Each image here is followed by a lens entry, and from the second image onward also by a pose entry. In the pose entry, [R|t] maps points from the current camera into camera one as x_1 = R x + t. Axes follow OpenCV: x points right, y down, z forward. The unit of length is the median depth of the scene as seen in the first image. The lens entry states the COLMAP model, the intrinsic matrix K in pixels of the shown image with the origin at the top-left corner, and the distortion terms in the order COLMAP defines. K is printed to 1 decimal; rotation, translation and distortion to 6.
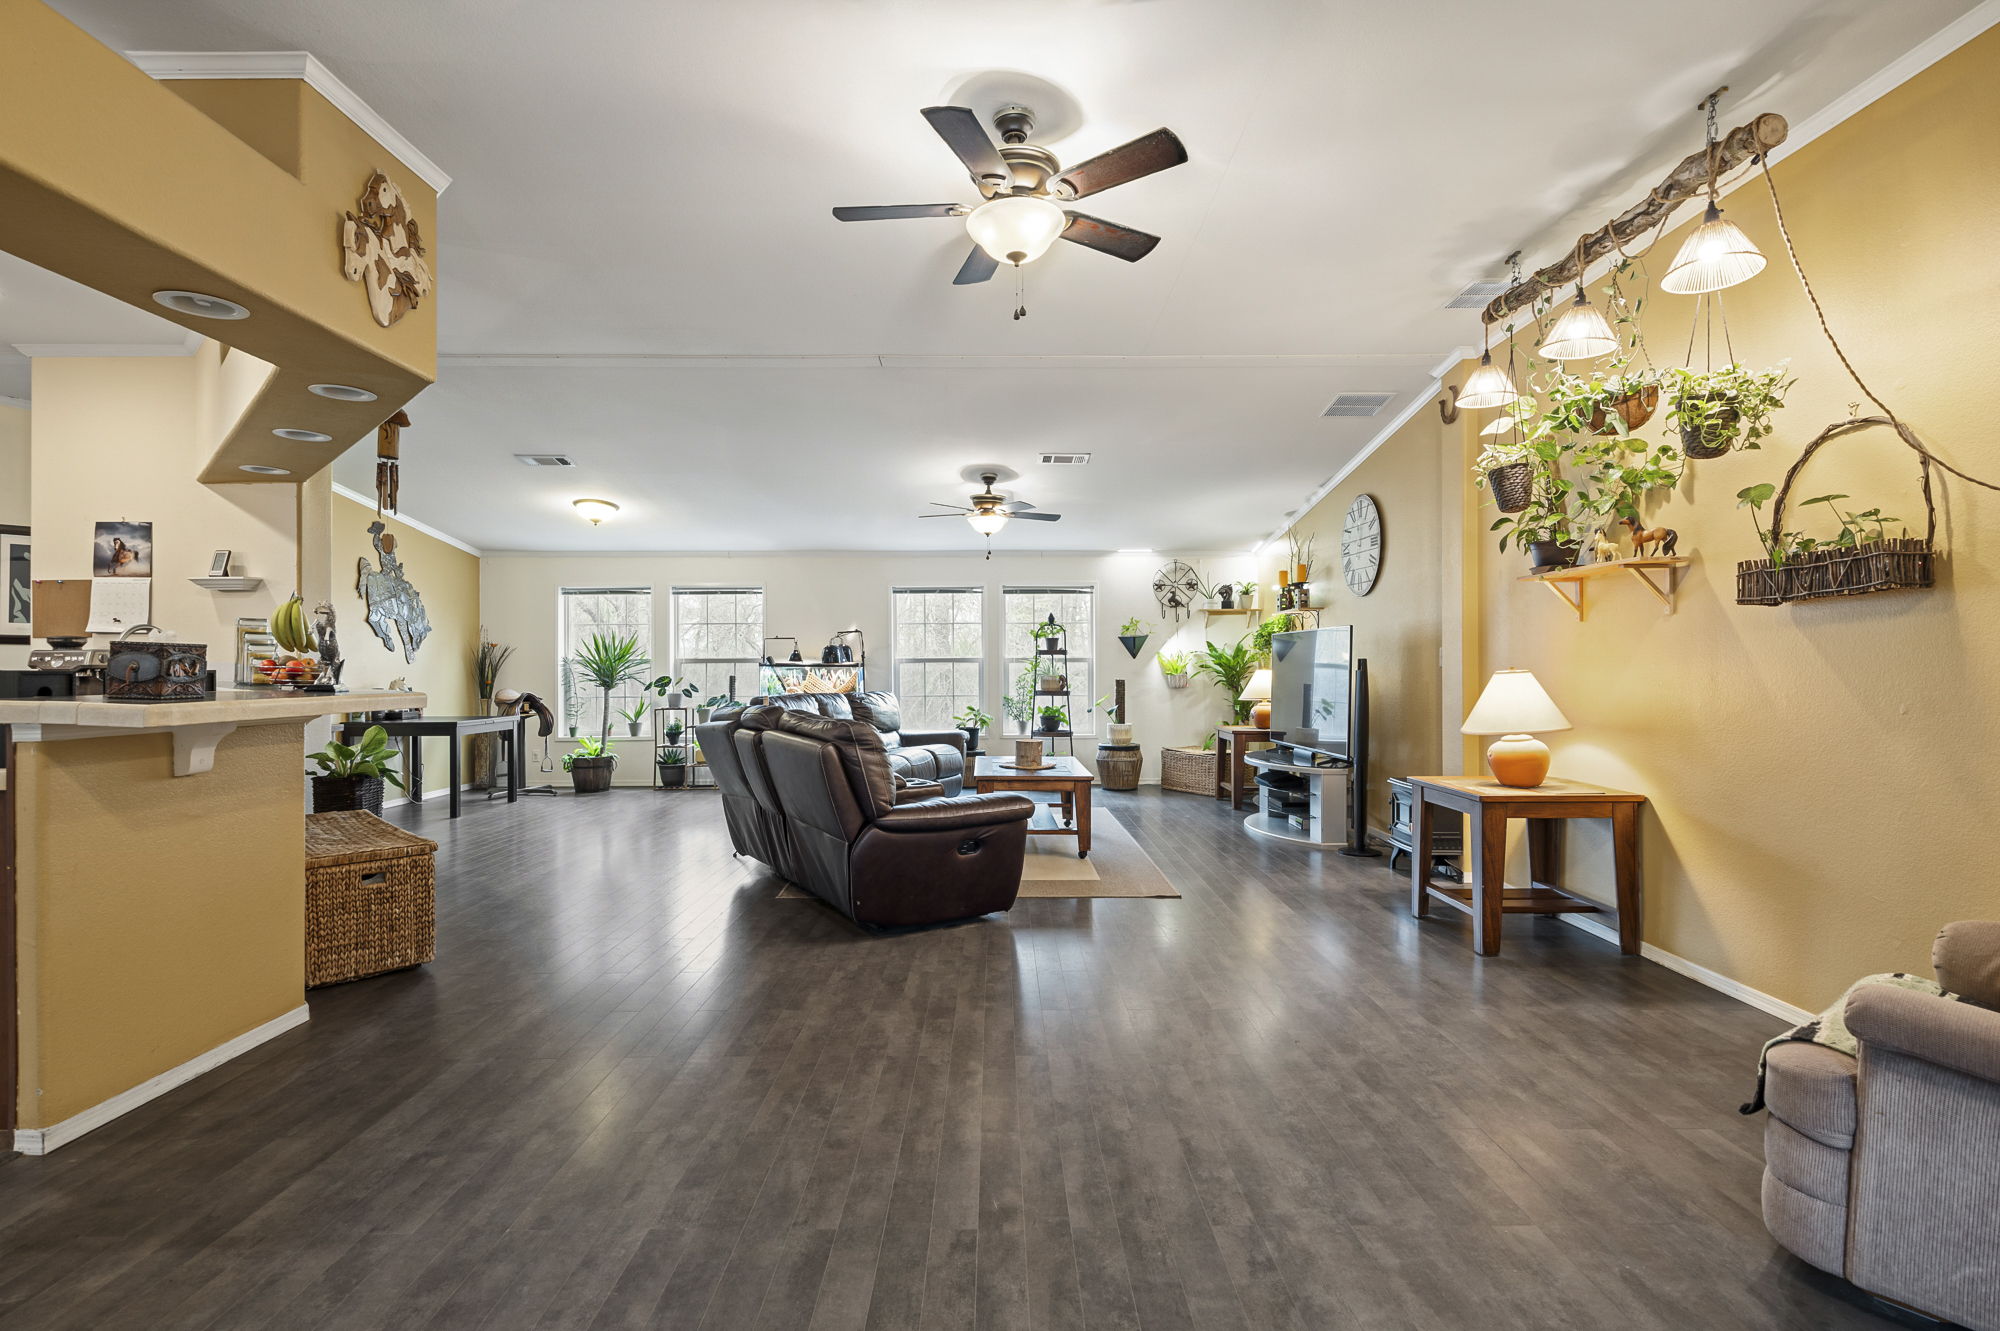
lens RADIAL K [[831.8, 0, 992.3], [0, 831.8, 672.0], [0, 0, 1]] dist [0.001633, -0.000494]
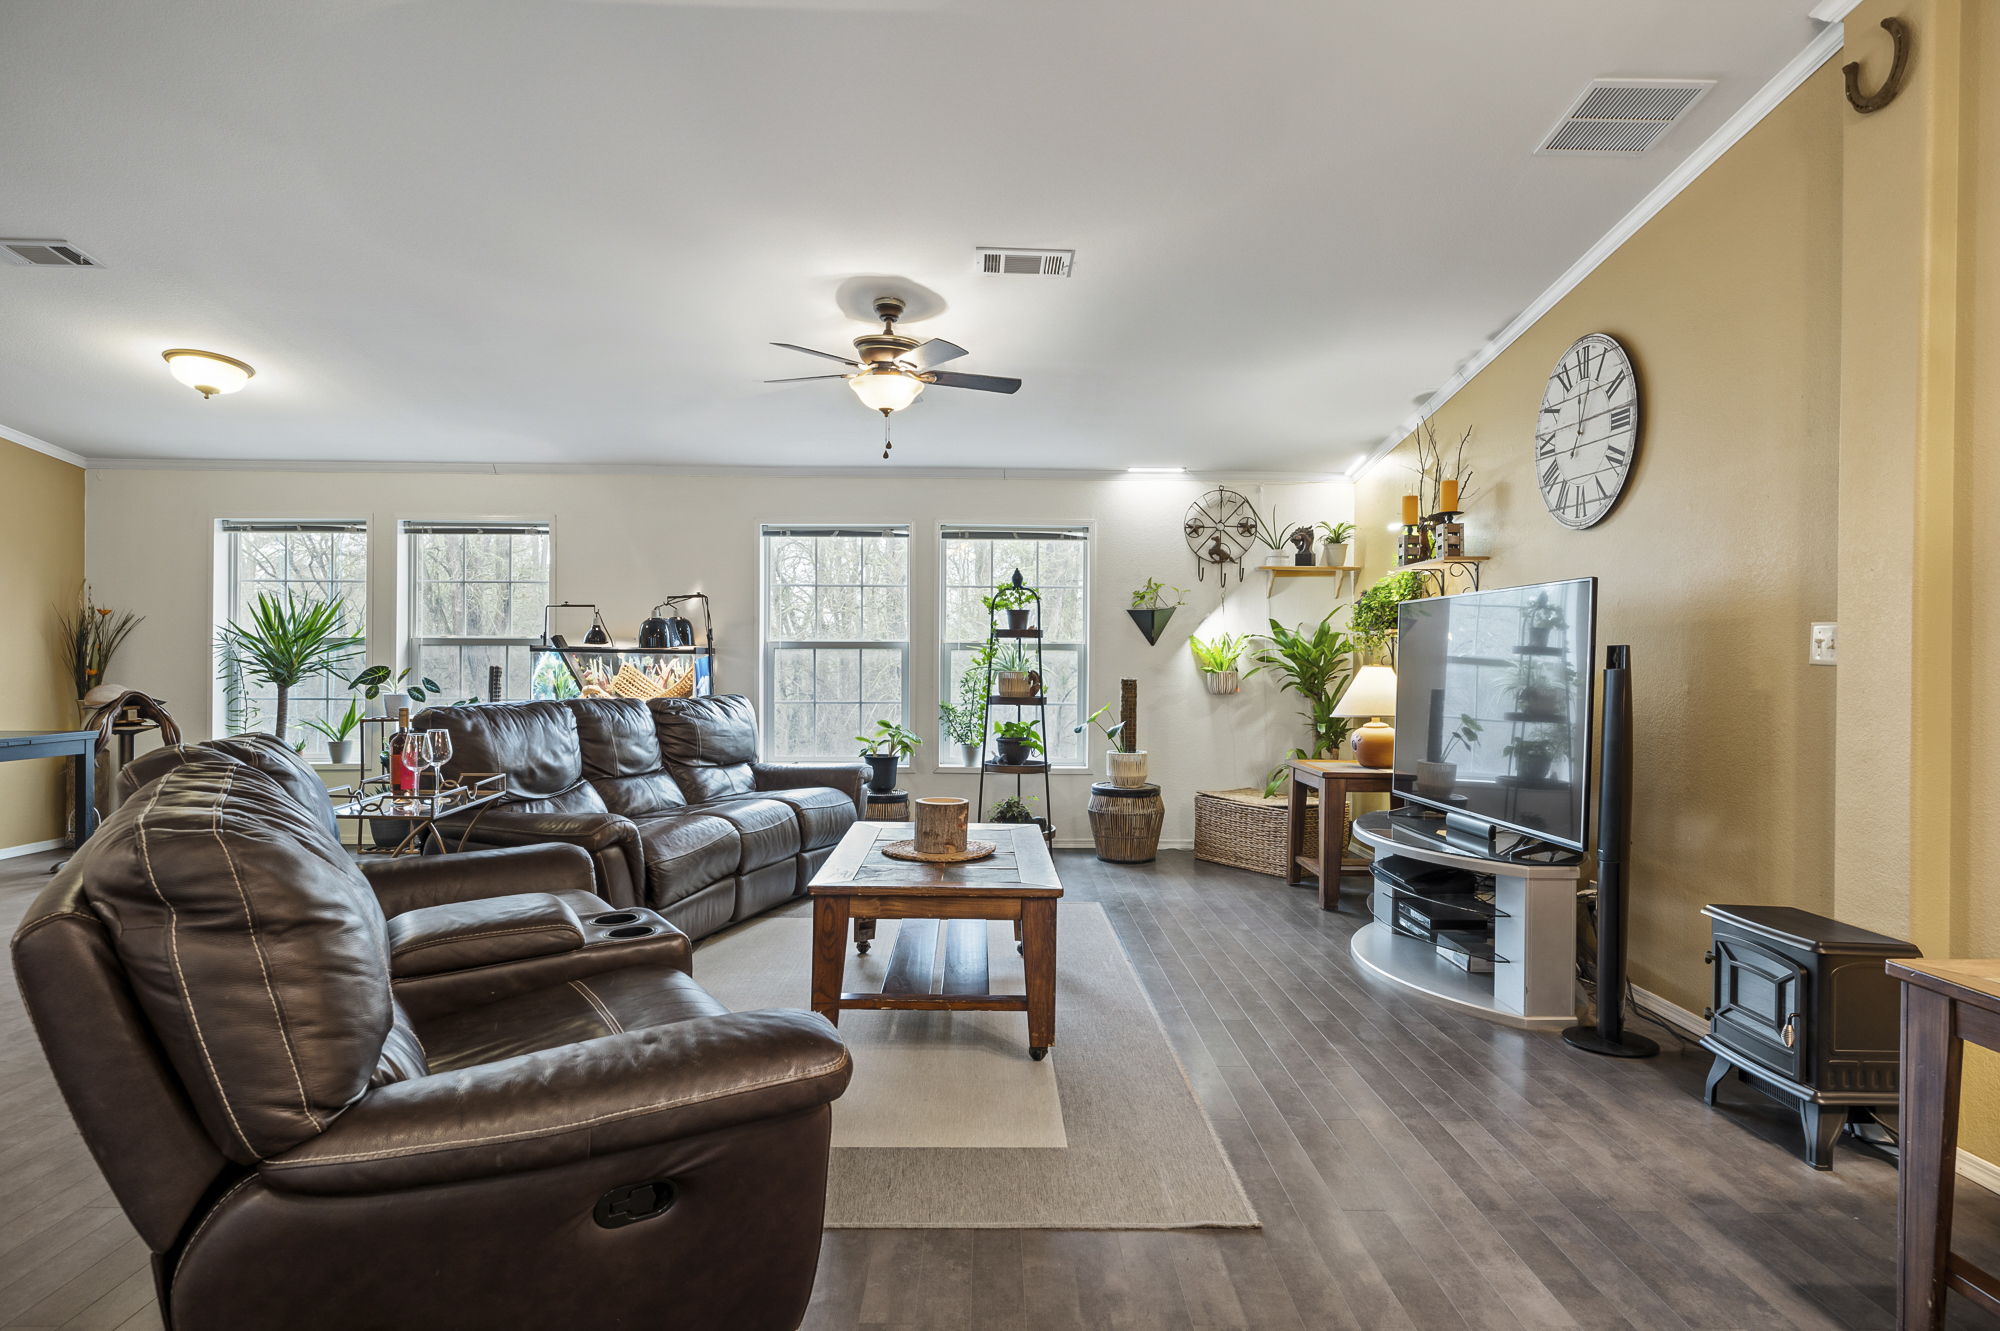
lens RADIAL K [[924.4, 0, 1000.0], [0, 924.4, 665.5], [0, 0, 1]] dist [0.002519, 0.000744]
pose [[0.999926, 0.011101, 0.004946, 0.056015], [-0.011104, 0.999938, 0.000611, -0.000535], [-0.004939, -0.000666, 0.999988, 0.324966]]
